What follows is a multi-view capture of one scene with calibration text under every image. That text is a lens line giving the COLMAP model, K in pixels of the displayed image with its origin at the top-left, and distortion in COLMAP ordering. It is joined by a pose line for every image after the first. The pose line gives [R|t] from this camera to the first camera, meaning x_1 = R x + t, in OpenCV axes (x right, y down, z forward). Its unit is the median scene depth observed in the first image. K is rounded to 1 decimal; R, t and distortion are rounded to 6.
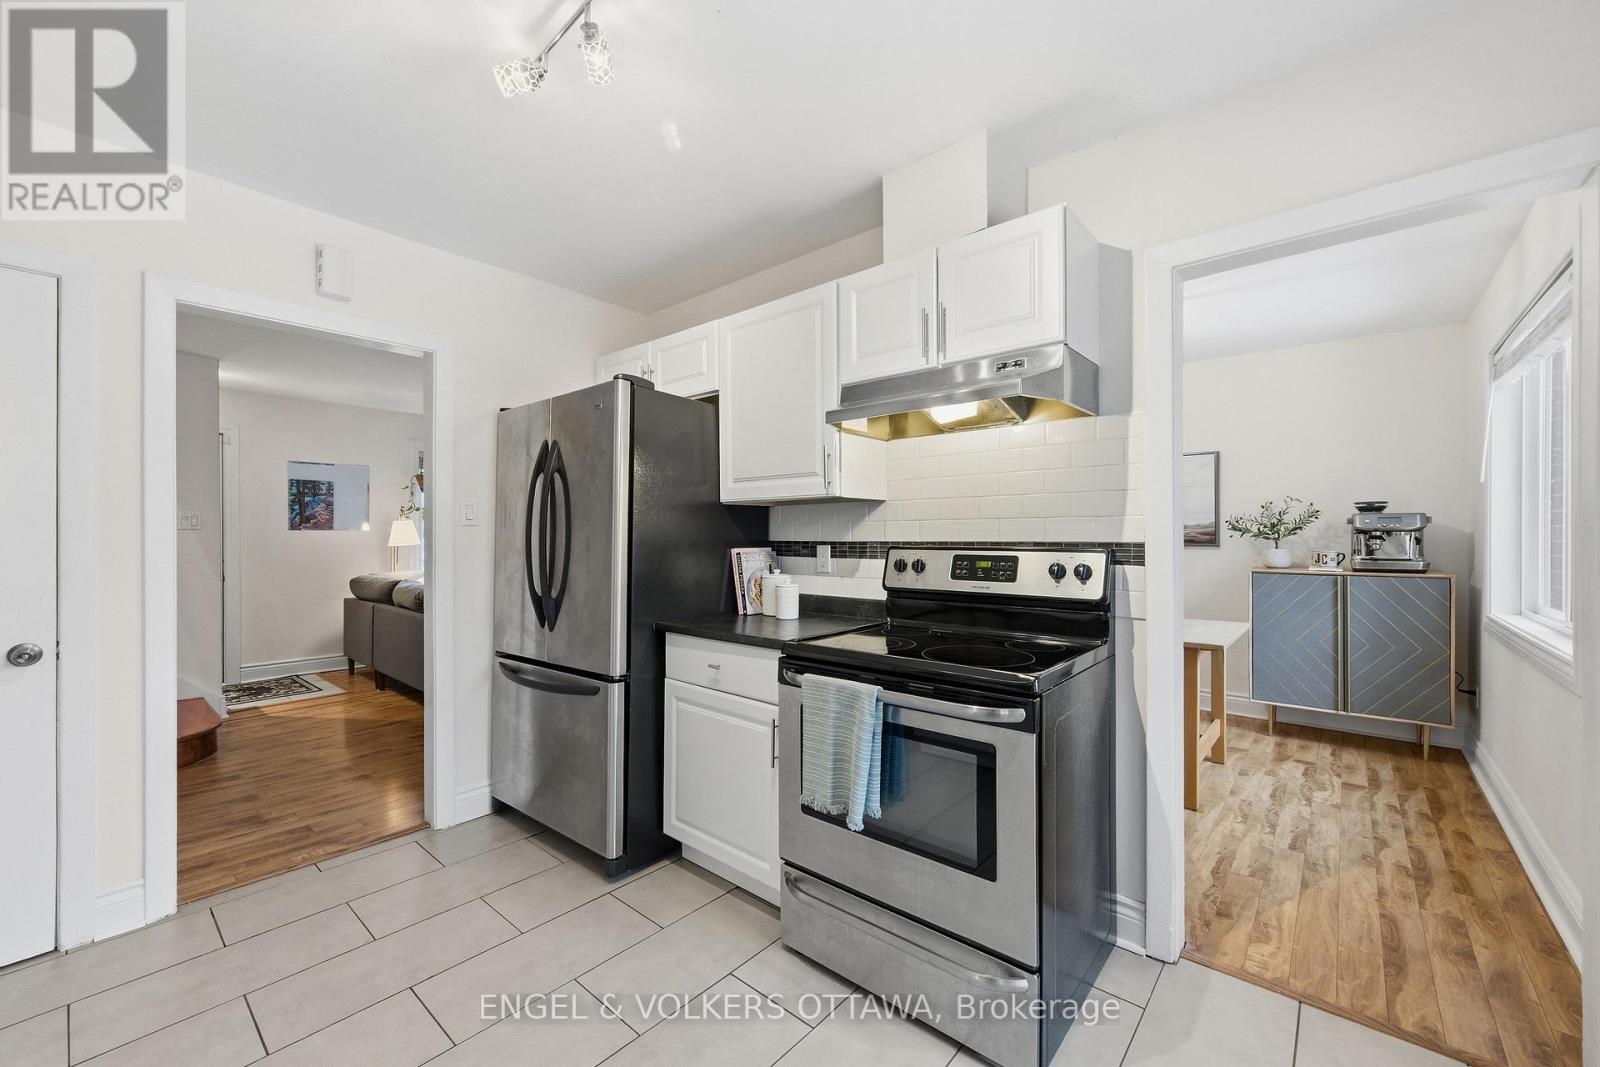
lens RADIAL K [[626.3, 0, 789.8], [0, 626.3, 534.2], [0, 0, 1]] dist [-0.000712, 0.000314]
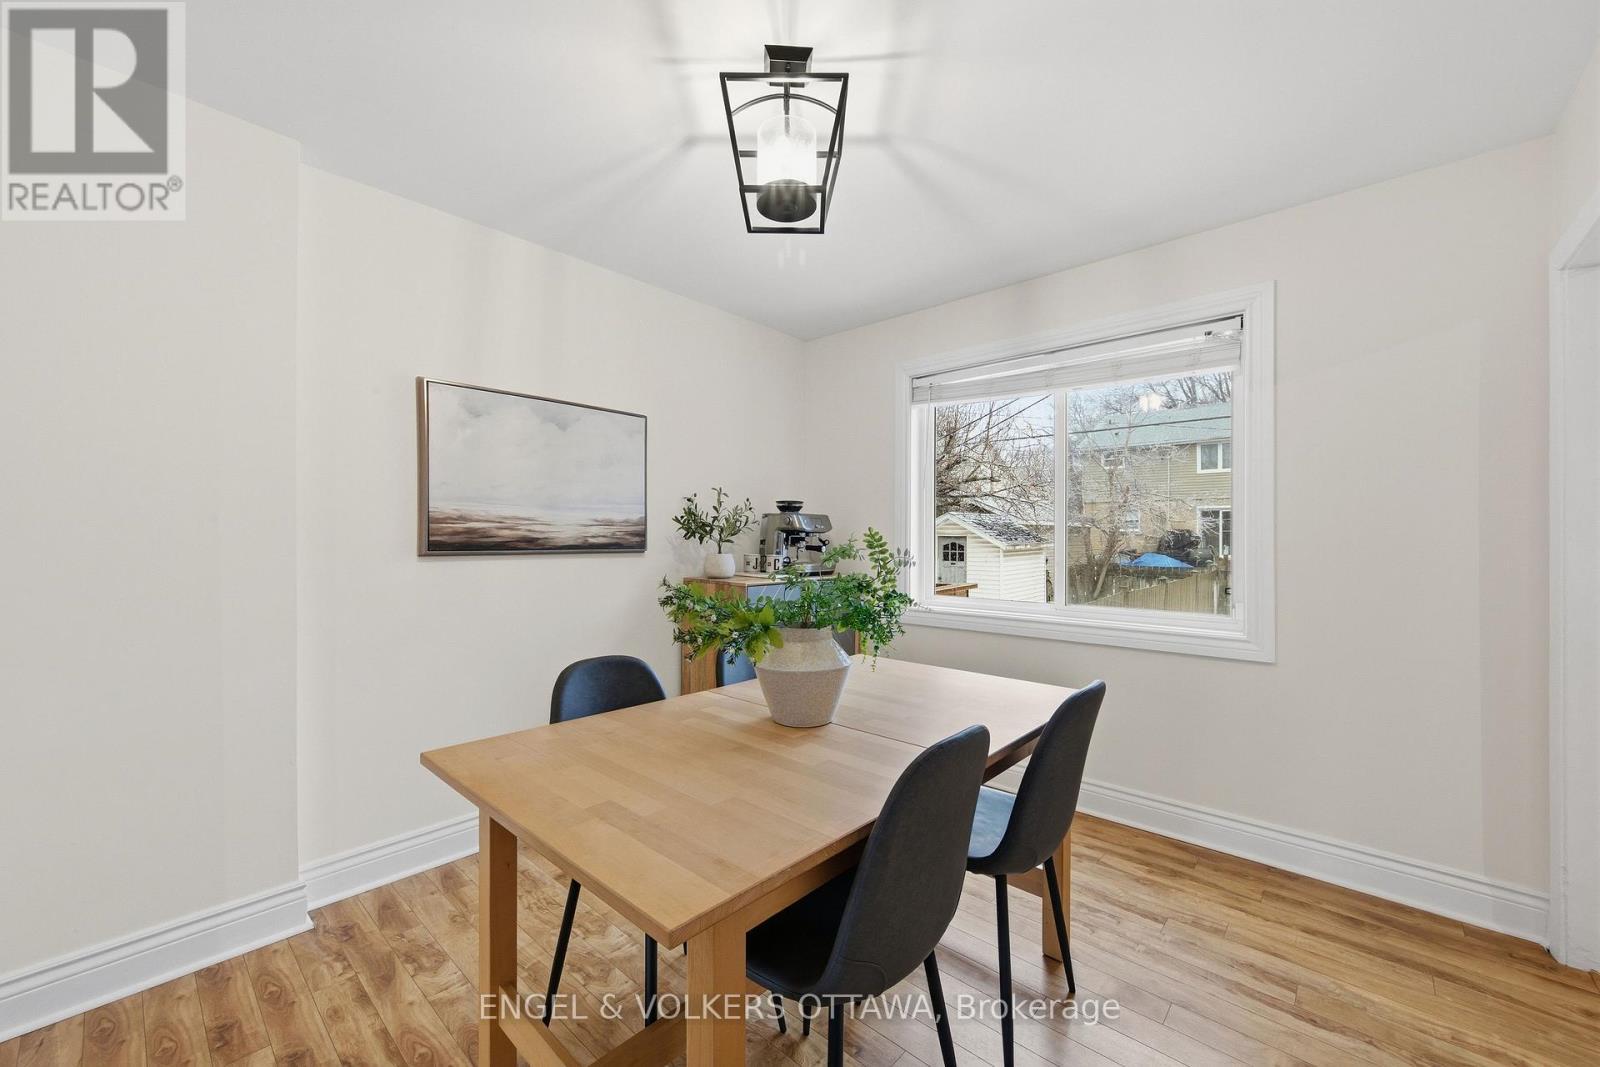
lens RADIAL K [[626.3, 0, 791.3], [0, 626.3, 528.0], [0, 0, 1]] dist [-0.000712, 0.000314]
pose [[-0.016564, -0.001992, 0.999861, -0.030765], [-0.016110, 0.999869, 0.001725, -0.020678], [-0.999733, -0.016079, -0.016594, 1.596939]]
